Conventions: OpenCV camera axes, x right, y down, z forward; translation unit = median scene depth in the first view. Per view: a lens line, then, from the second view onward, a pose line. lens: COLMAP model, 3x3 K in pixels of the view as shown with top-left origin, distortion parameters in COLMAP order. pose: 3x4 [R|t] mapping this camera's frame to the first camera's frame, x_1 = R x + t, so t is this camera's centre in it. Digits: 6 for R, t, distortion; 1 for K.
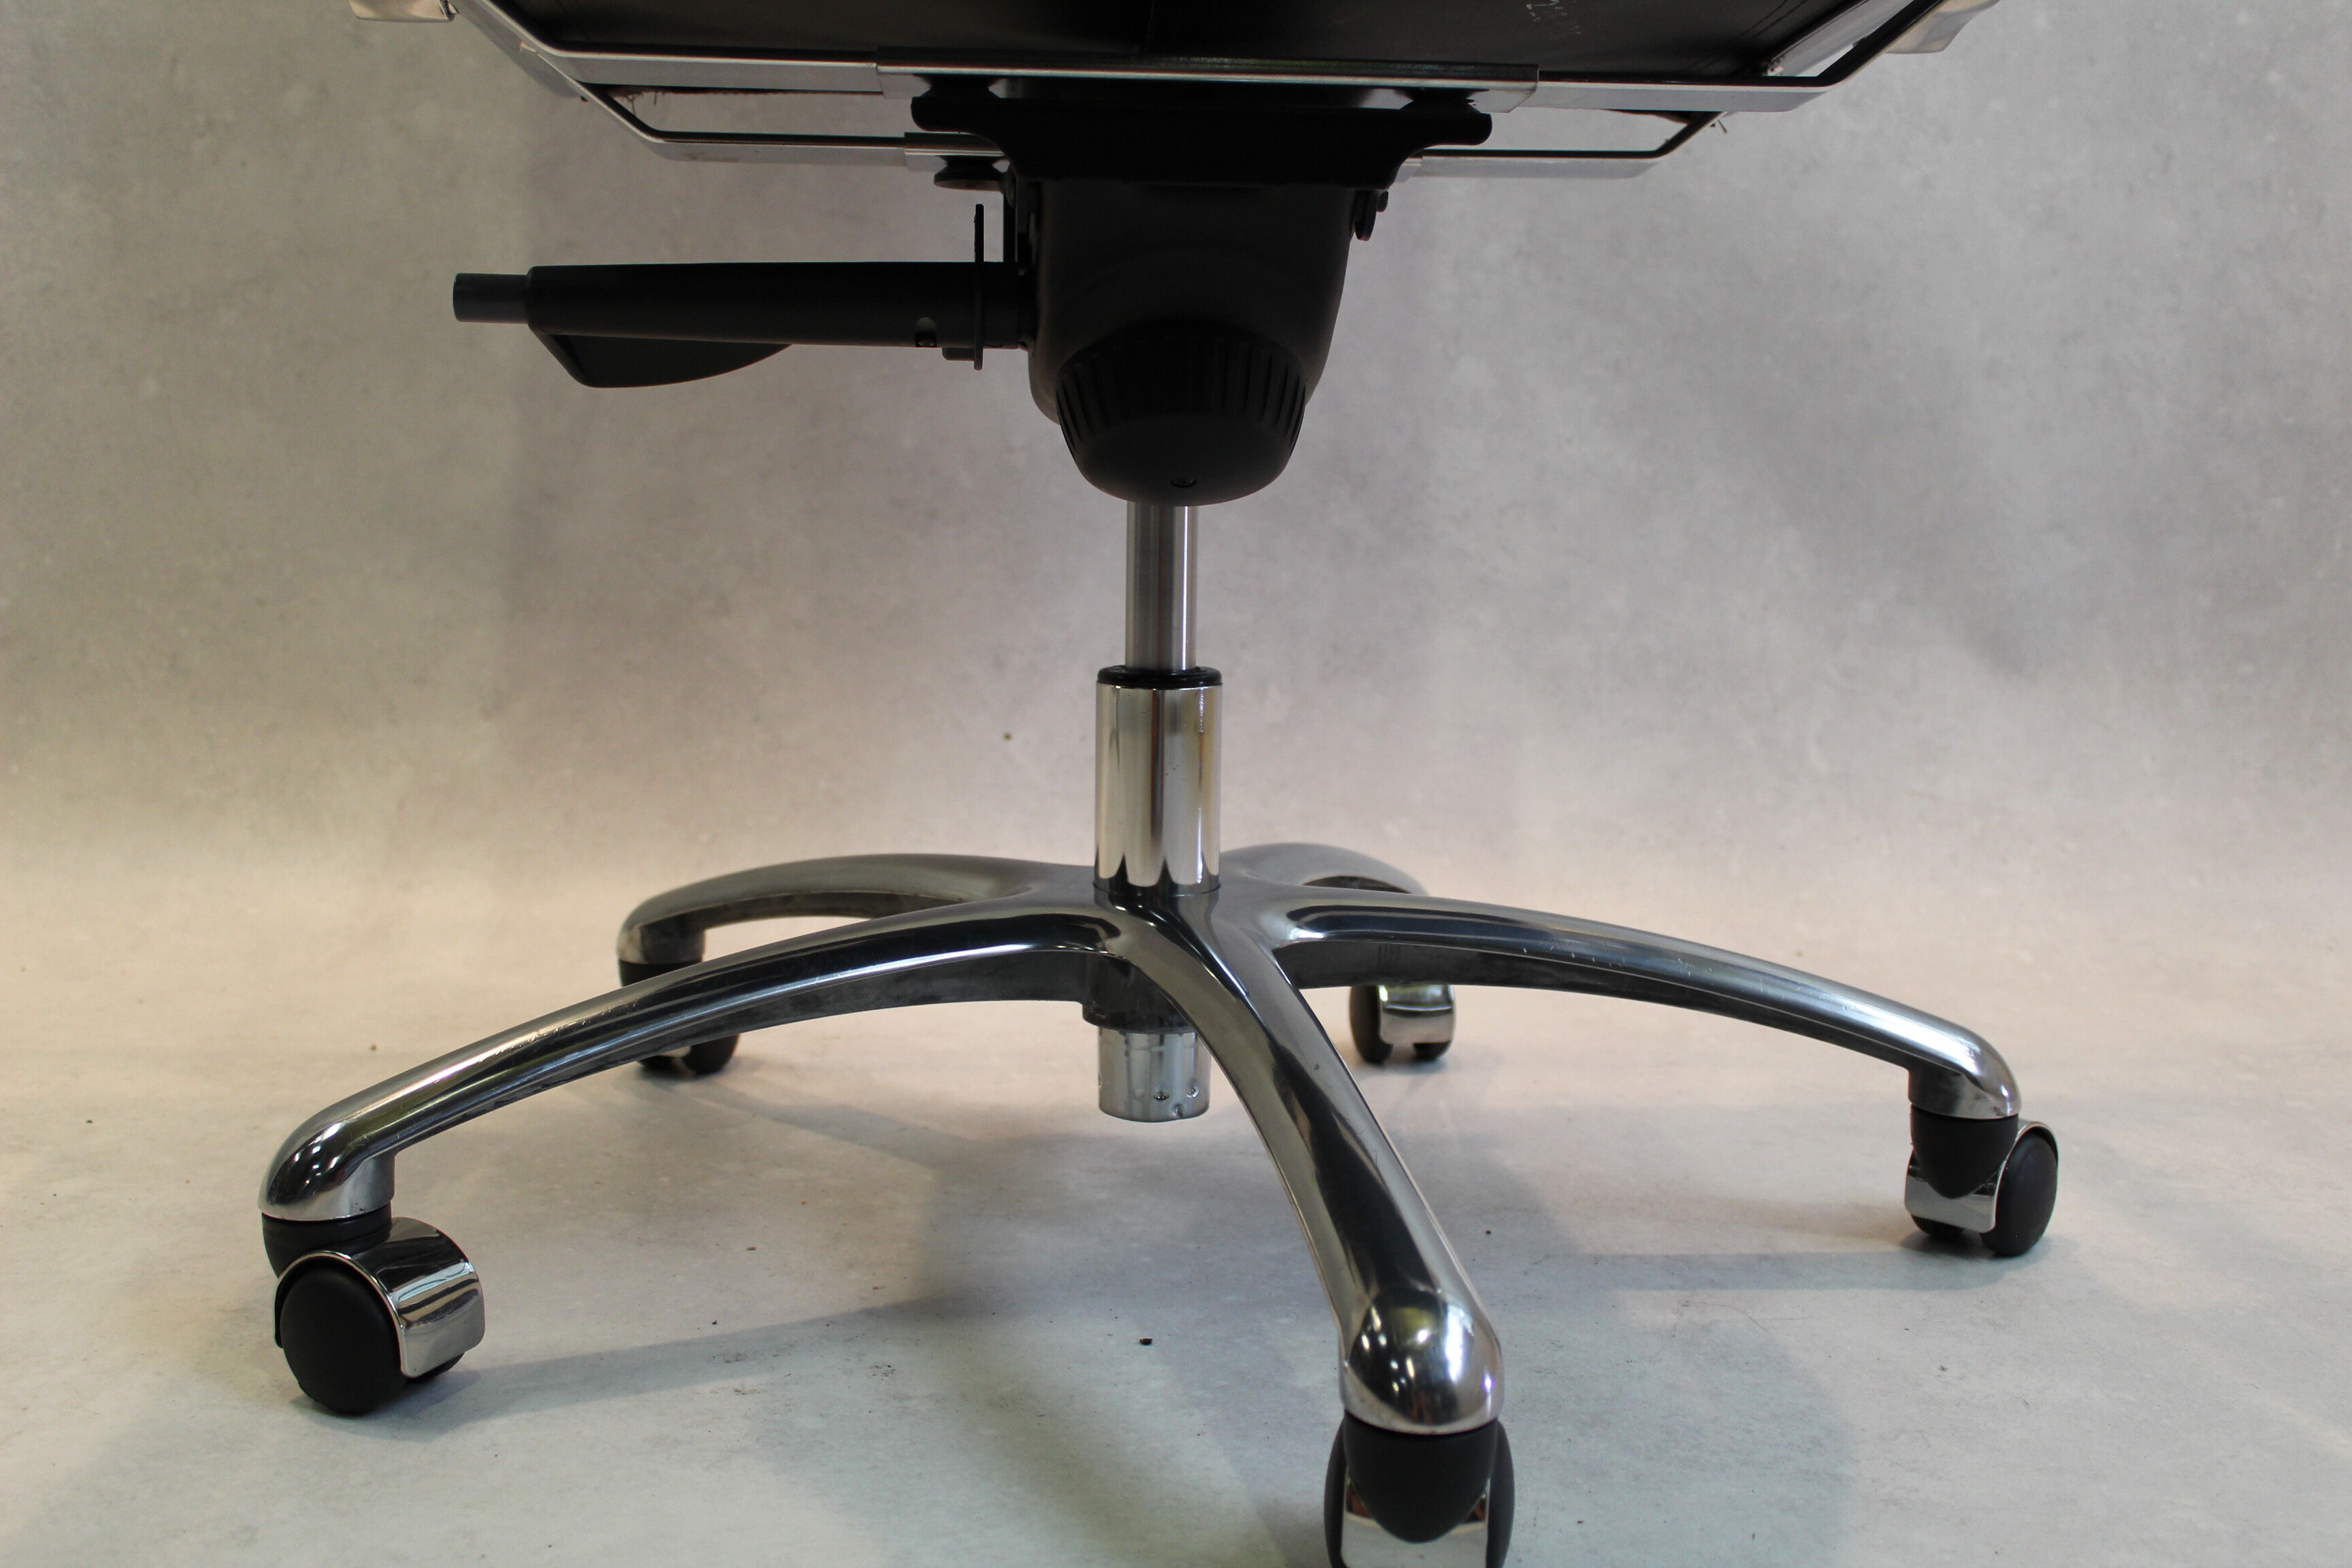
lens RADIAL K [[2342.8, 0, 1173.0], [0, 2342.8, 789.2], [0, 0, 1]] dist [-0.081782, 0.000000]
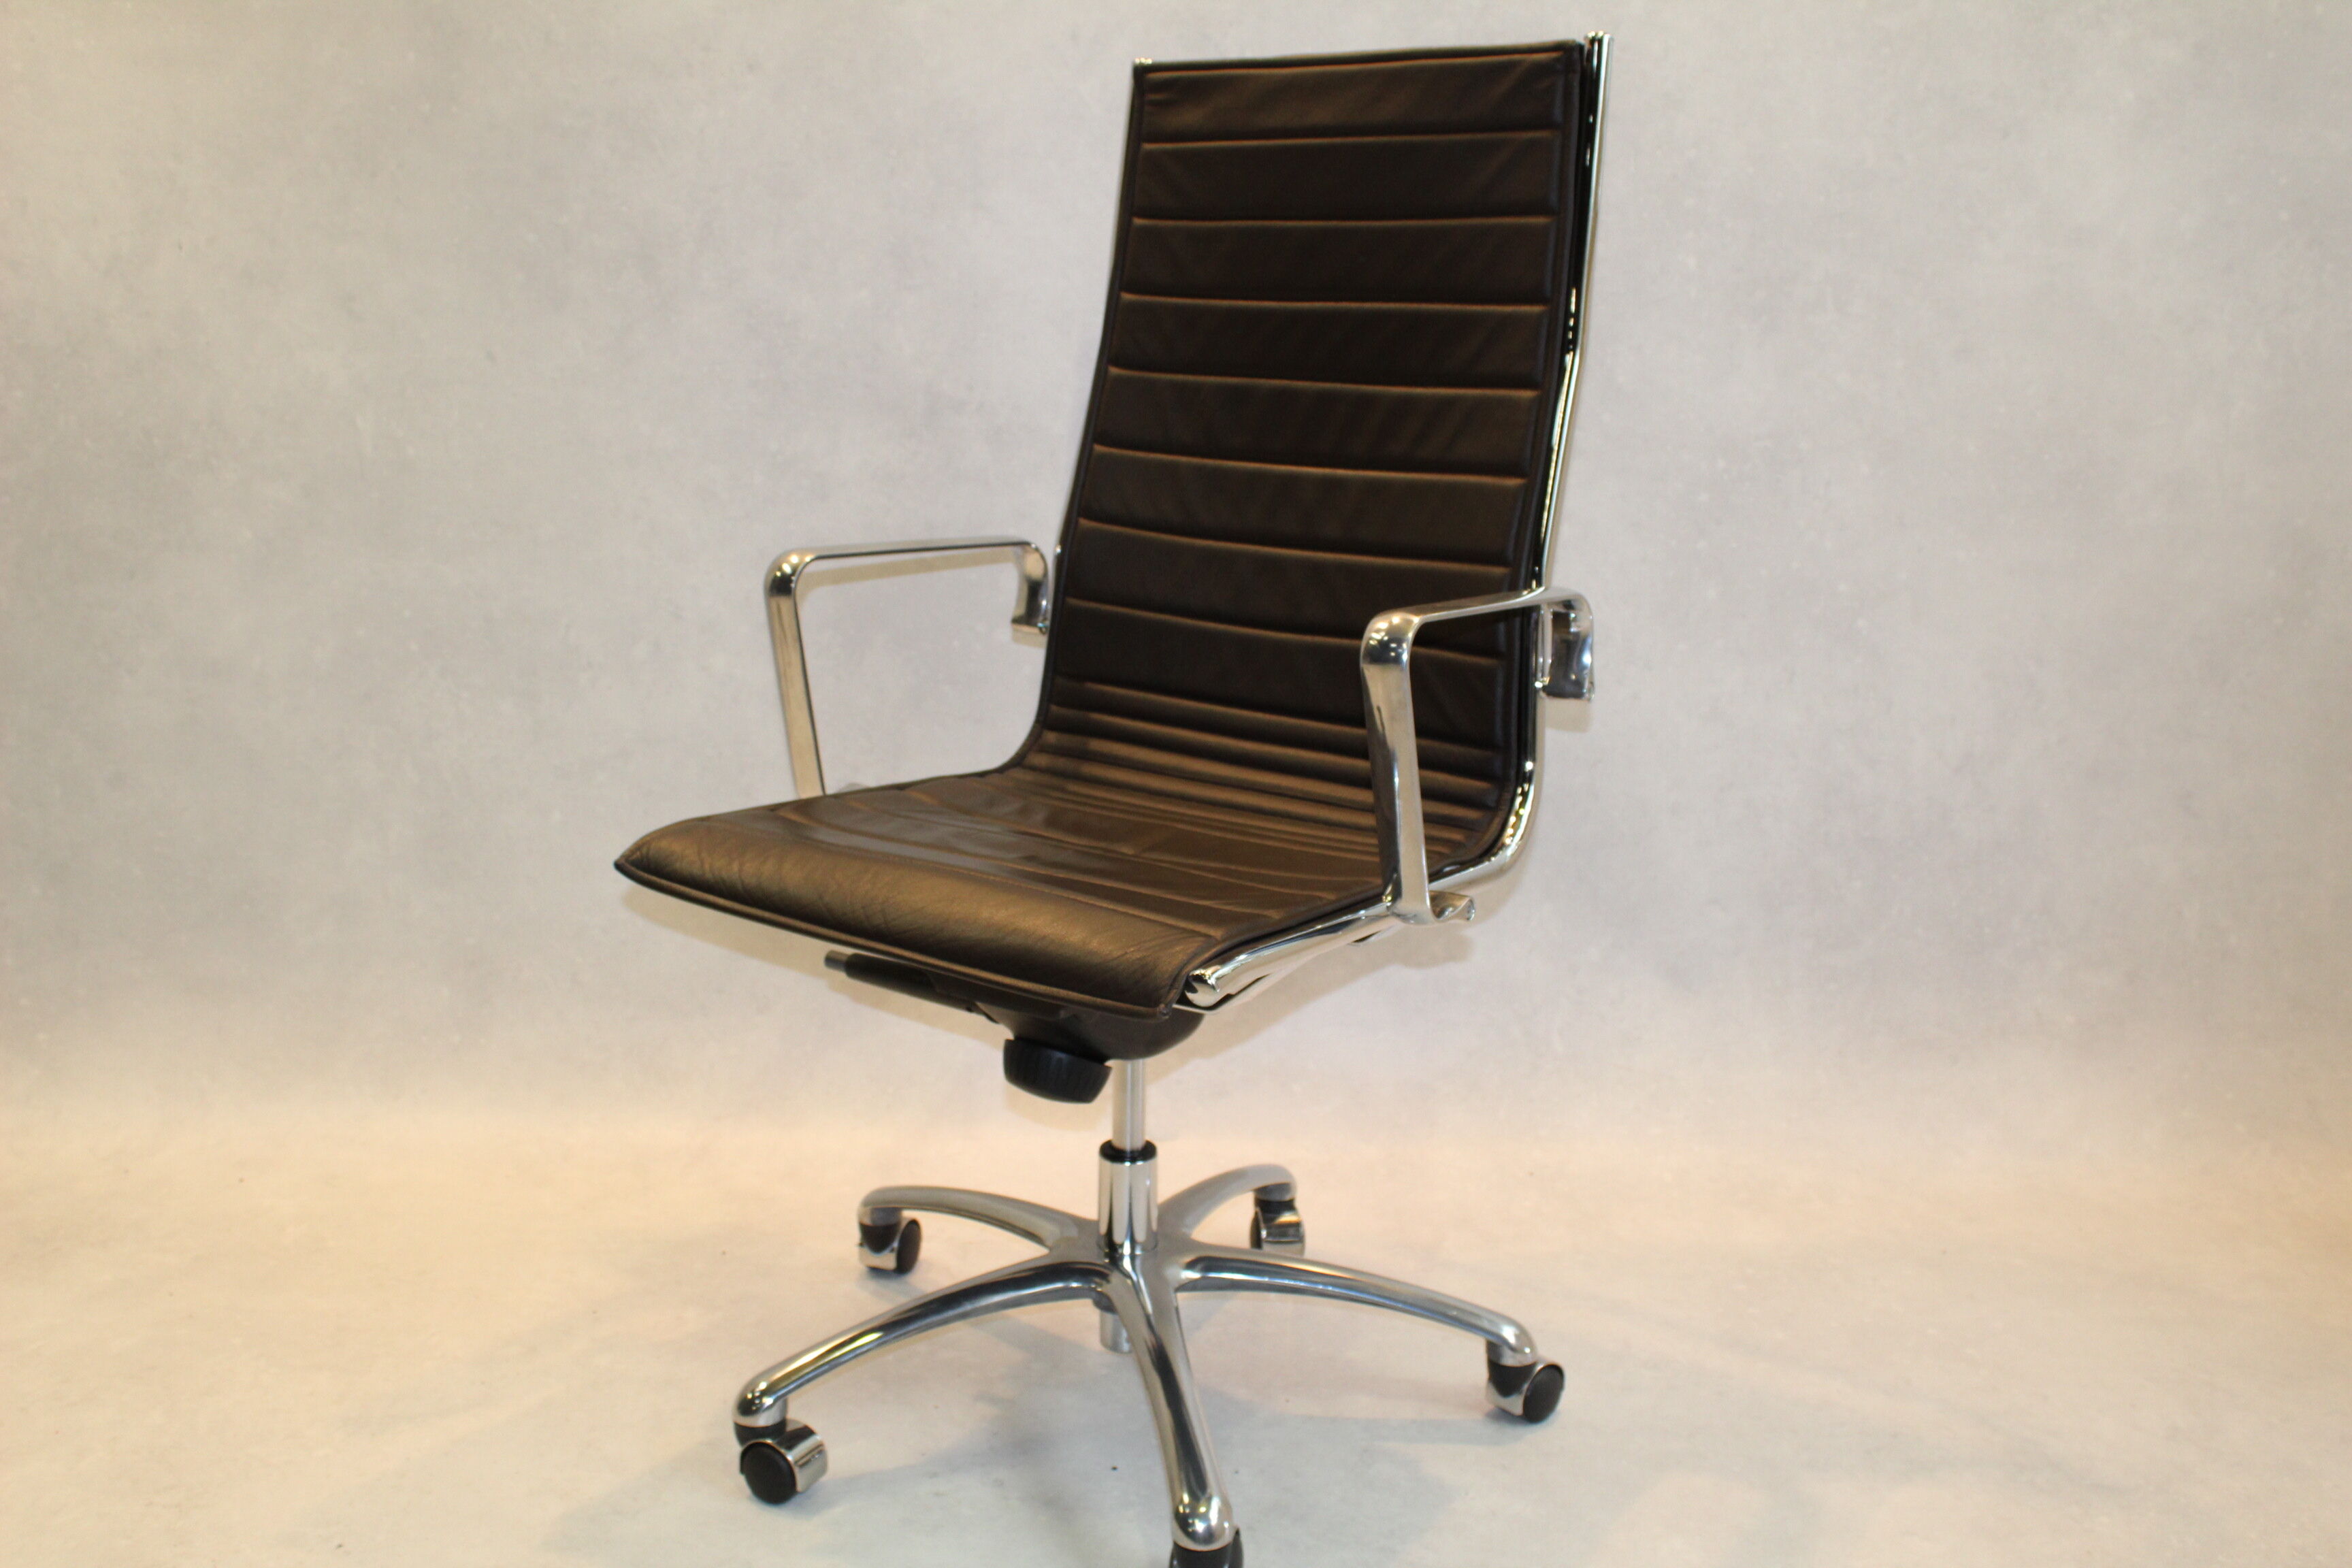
lens RADIAL K [[2342.8, 0, 1170.7], [0, 2342.8, 781.4], [0, 0, 1]] dist [-0.081782, 0.000000]
pose [[0.998862, 0.009078, -0.046815, 0.080225], [-0.005077, 0.996378, 0.084884, -0.347601], [0.047416, -0.084550, 0.995290, -0.664379]]
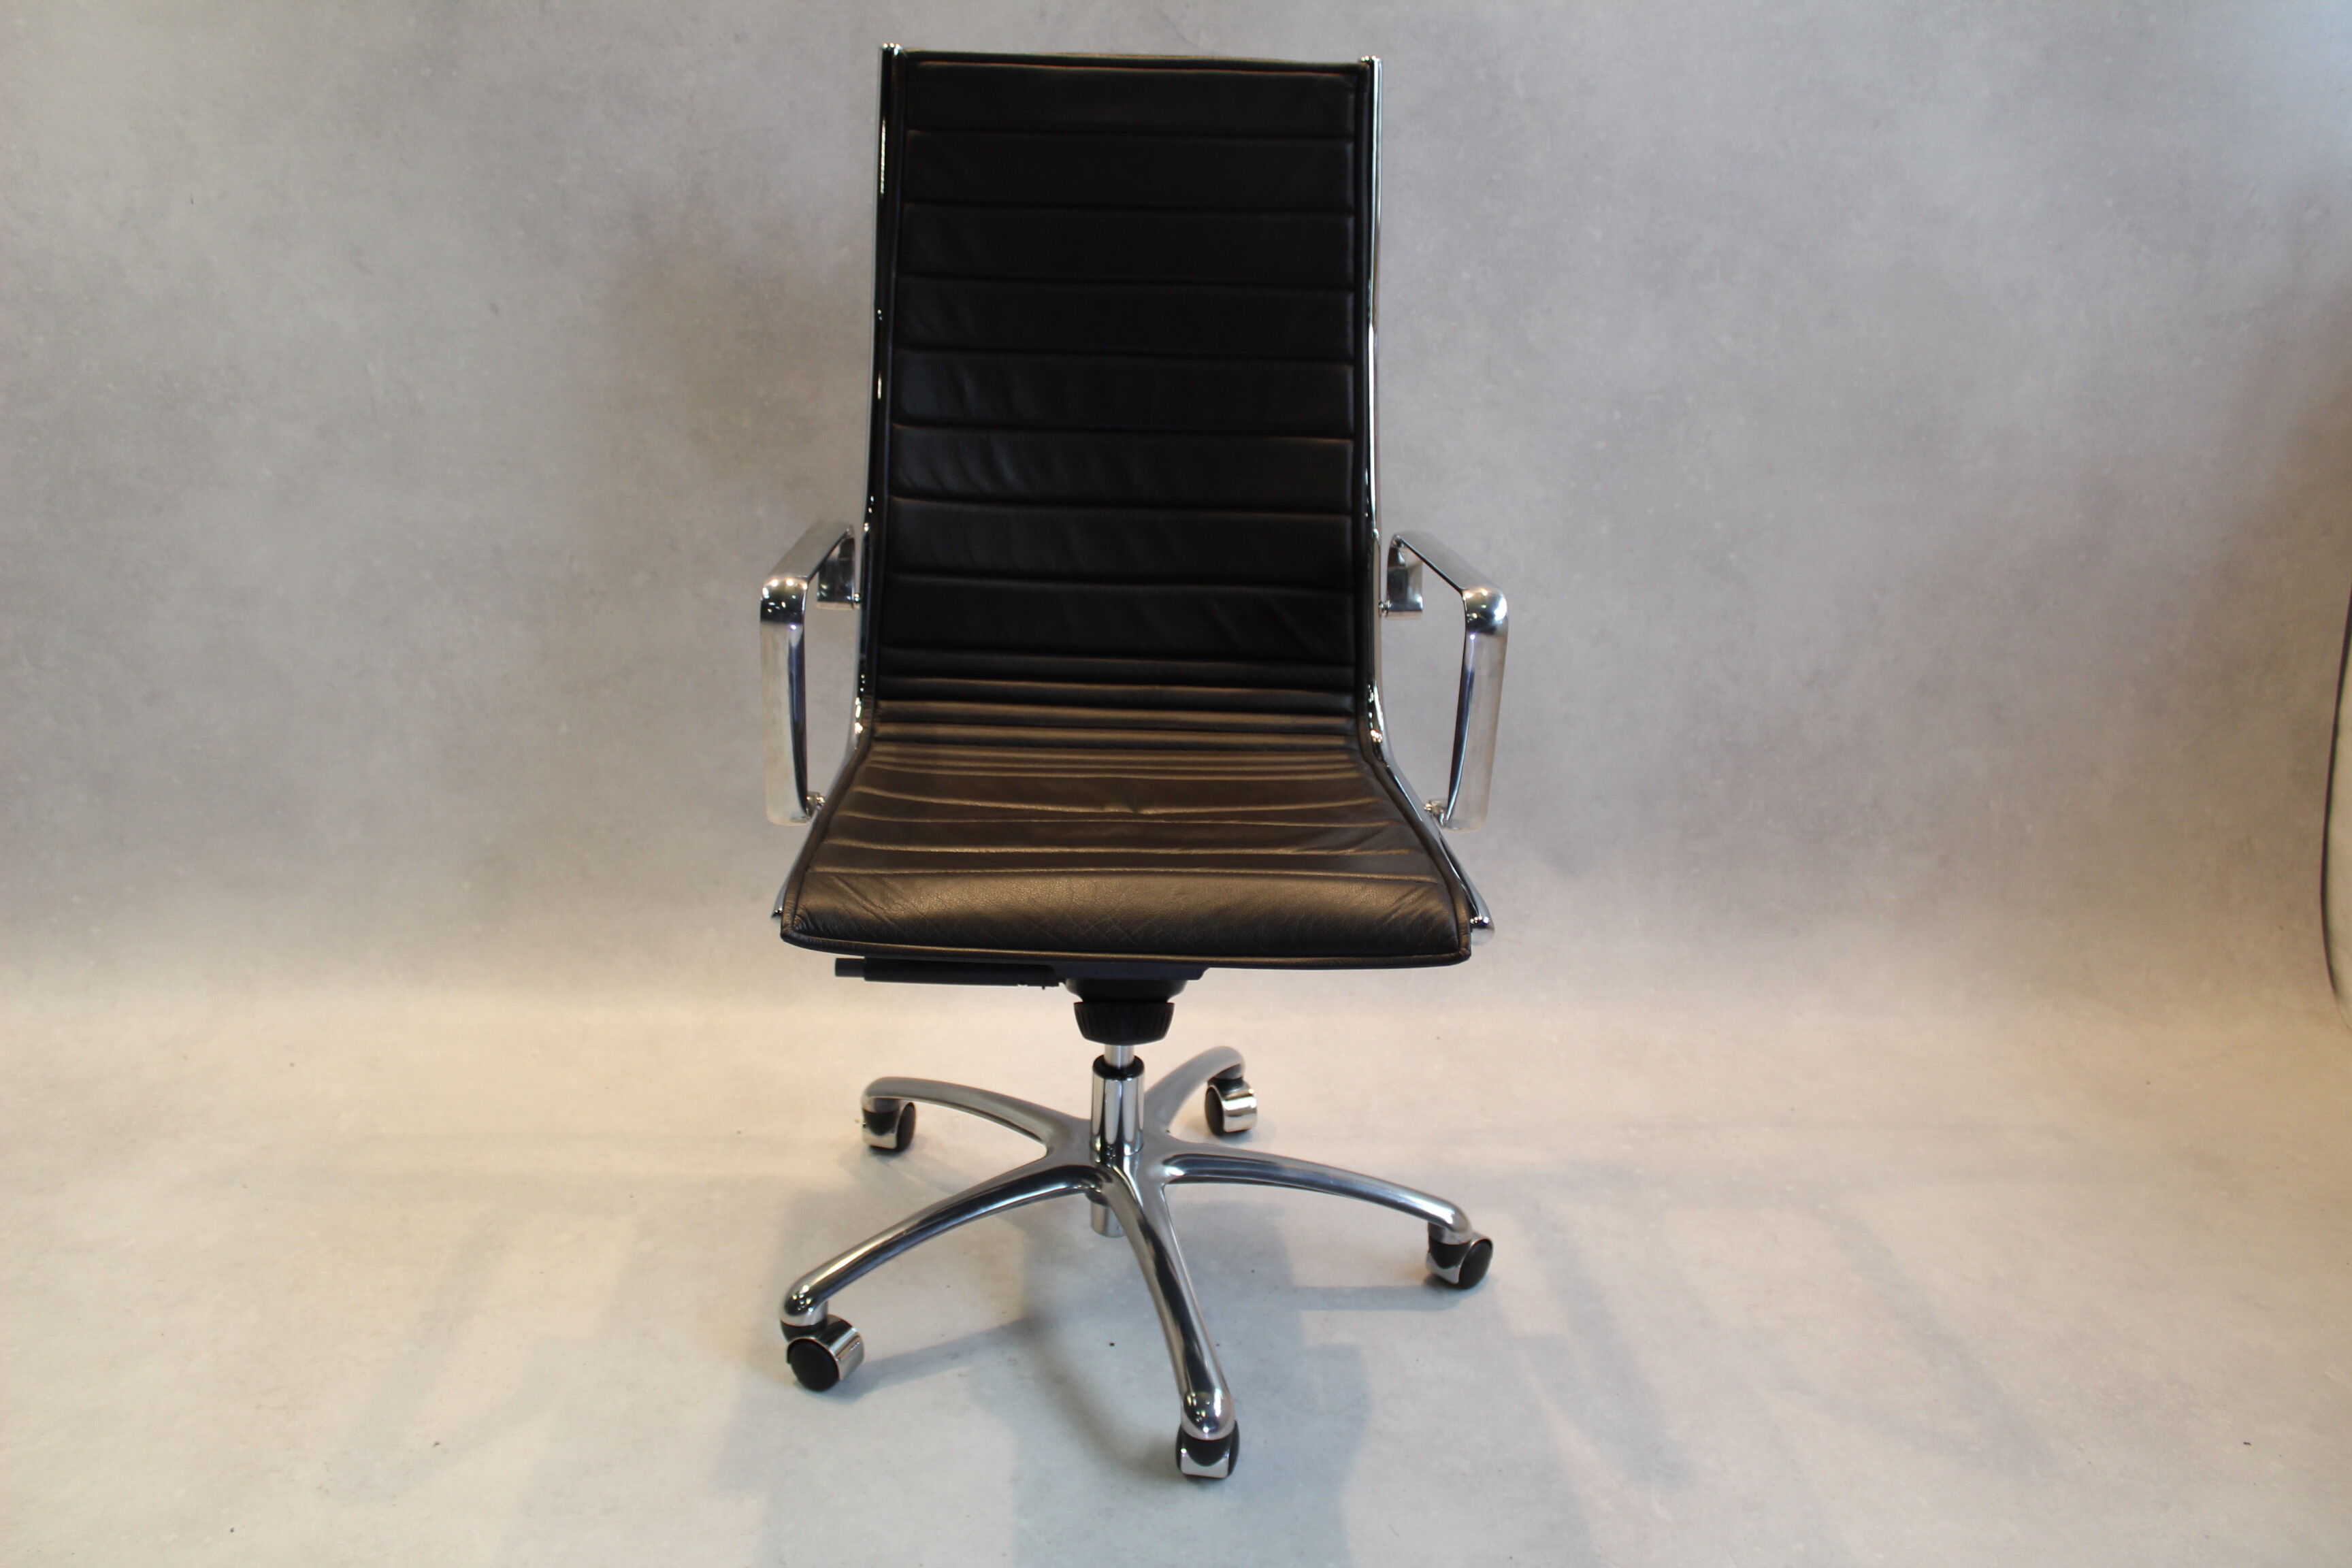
lens RADIAL K [[2040.8, 0, 1175.6], [0, 2040.8, 794.8], [0, 0, 1]] dist [-0.136445, 0.087284]
pose [[0.999294, 0.008073, 0.036697, -0.016073], [-0.015566, 0.977845, 0.208752, -0.468030], [-0.034199, -0.209175, 0.977280, -0.601494]]
